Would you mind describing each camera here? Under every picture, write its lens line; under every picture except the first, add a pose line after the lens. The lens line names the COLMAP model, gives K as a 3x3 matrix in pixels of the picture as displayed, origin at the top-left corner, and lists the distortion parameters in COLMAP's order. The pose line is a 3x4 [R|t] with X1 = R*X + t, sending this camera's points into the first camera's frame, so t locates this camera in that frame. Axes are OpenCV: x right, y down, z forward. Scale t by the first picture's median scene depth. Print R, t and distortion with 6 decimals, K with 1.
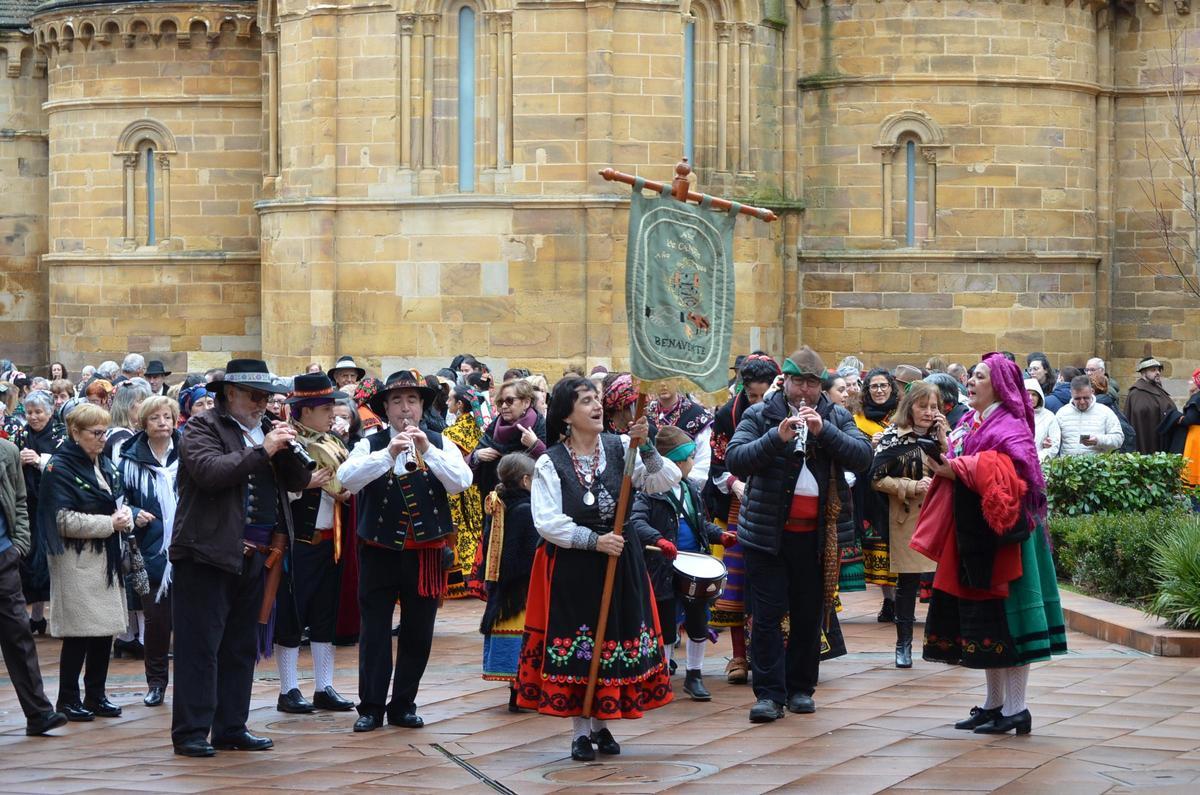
lens RADIAL K [[2878.8, 0, 600.0], [0, 2878.8, 397.5], [0, 0, 1]] dist [-0.238875, 0.220652]
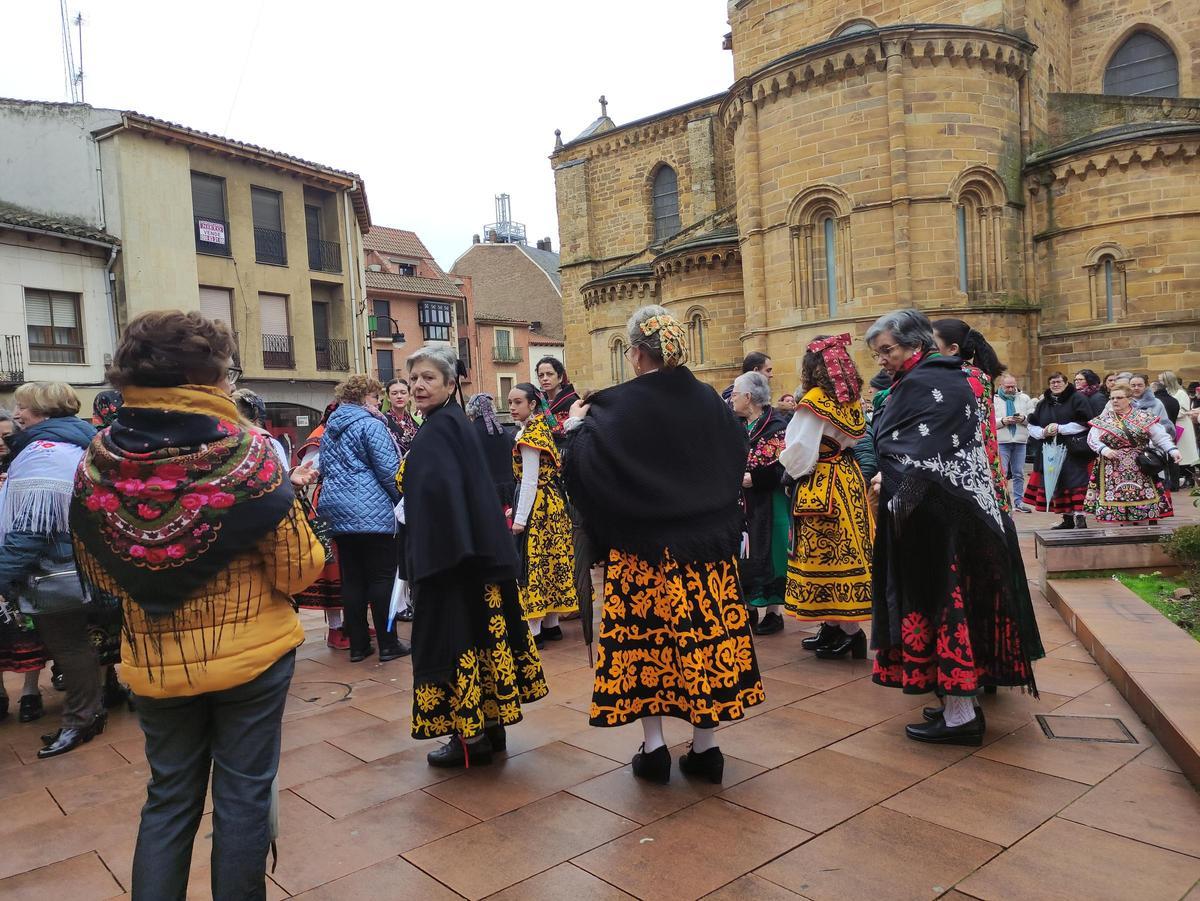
lens RADIAL K [[877.8, 0, 581.6], [0, 877.8, 459.3], [0, 0, 1]] dist [-0.001758, 0.000622]
pose [[0.890740, -0.039169, -0.452822, 0.061807], [0.049898, 0.998685, 0.011766, 0.006453], [0.451765, -0.033075, 0.891523, 0.395078]]
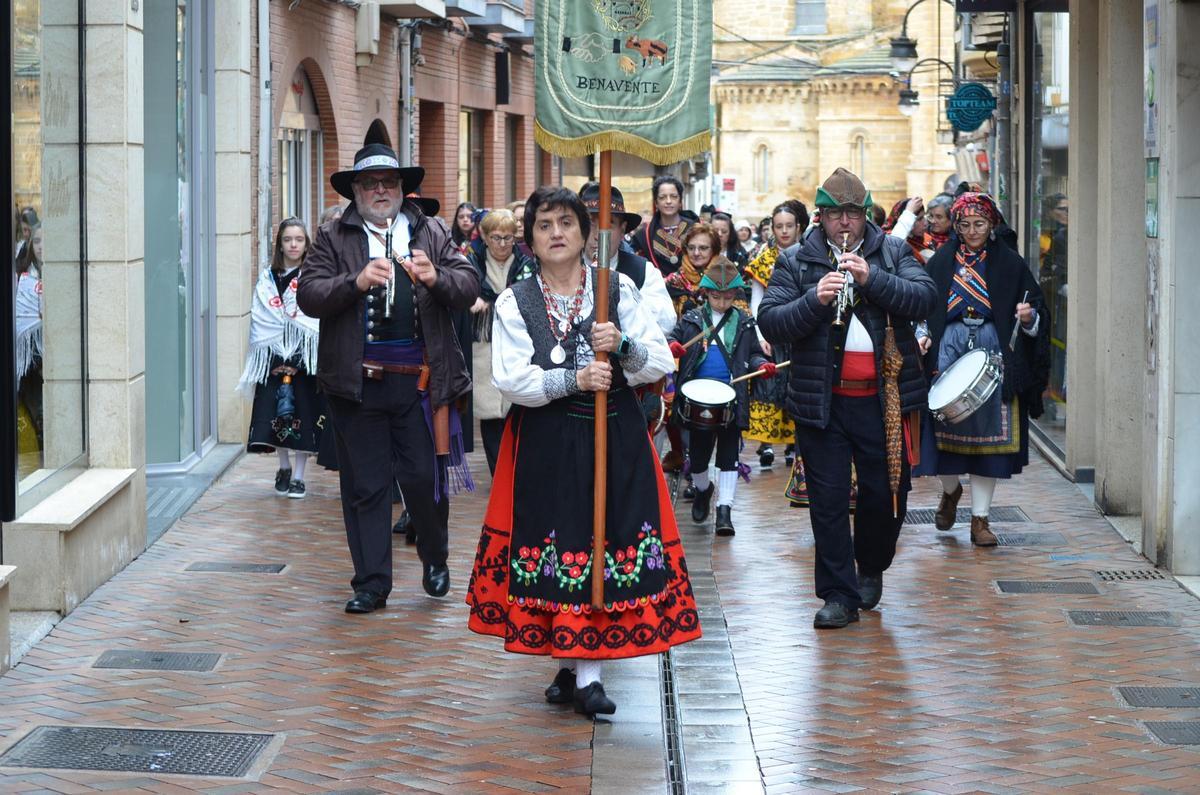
lens RADIAL K [[2878.8, 0, 600.0], [0, 2878.8, 397.5], [0, 0, 1]] dist [-0.238875, 0.220652]
pose [[0.951237, 0.020637, -0.307770, 0.361591], [-0.007266, 0.998982, 0.044527, 0.015873], [0.308376, -0.040120, 0.950418, -1.267828]]
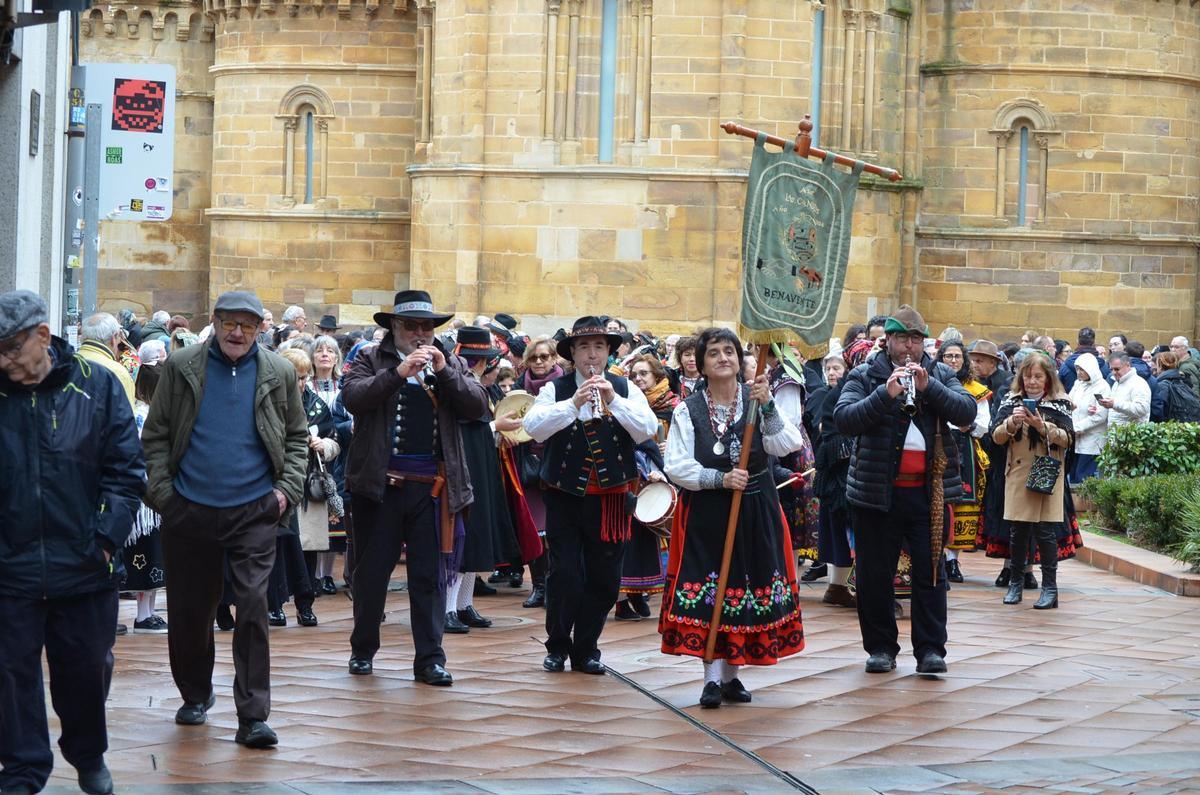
lens RADIAL K [[2878.8, 0, 600.0], [0, 2878.8, 397.5], [0, 0, 1]] dist [-0.238875, 0.220652]
pose [[0.998341, 0.031538, -0.048178, 0.005633], [-0.030883, 0.999421, 0.014263, 0.000473], [0.048600, -0.012751, 0.998737, -0.066744]]
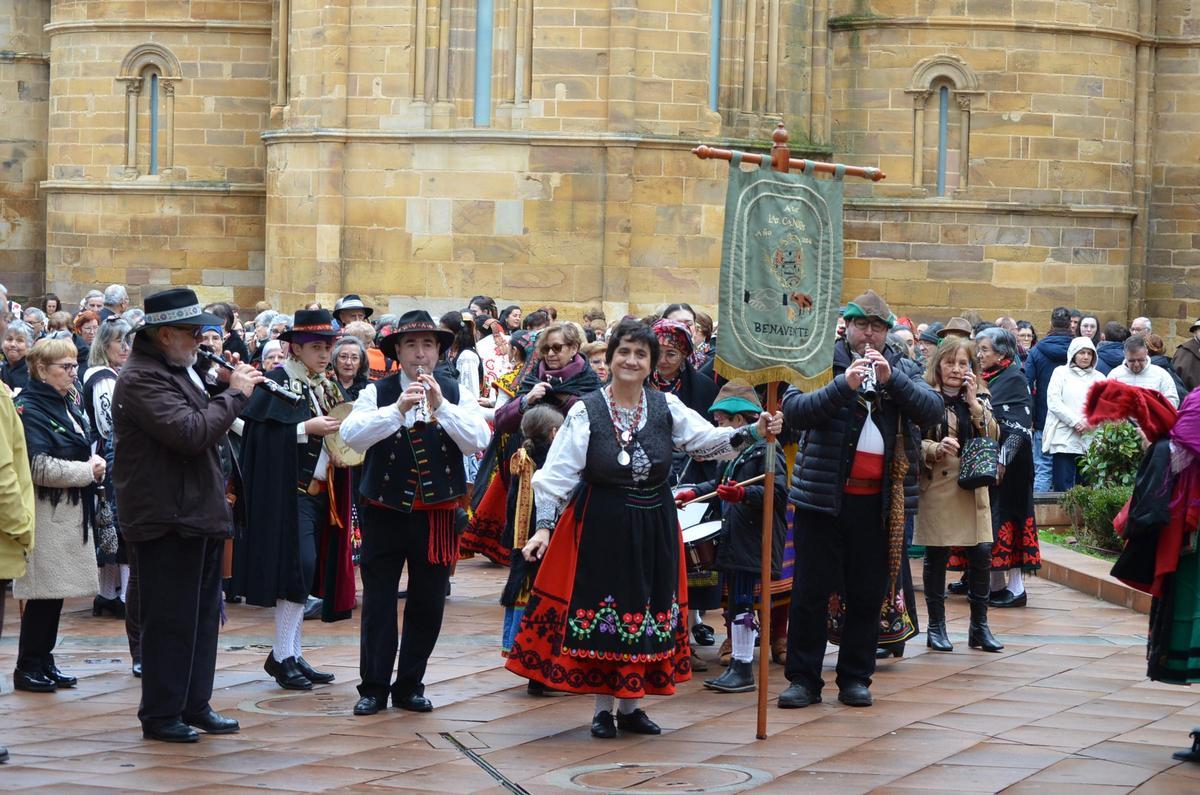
lens RADIAL K [[2878.8, 0, 600.0], [0, 2878.8, 397.5], [0, 0, 1]] dist [-0.238875, 0.220652]
pose [[0.999653, 0.026341, -0.000649, -0.003826], [-0.026325, 0.999475, 0.018884, -0.000171], [0.001146, -0.018861, 0.999821, 0.037046]]
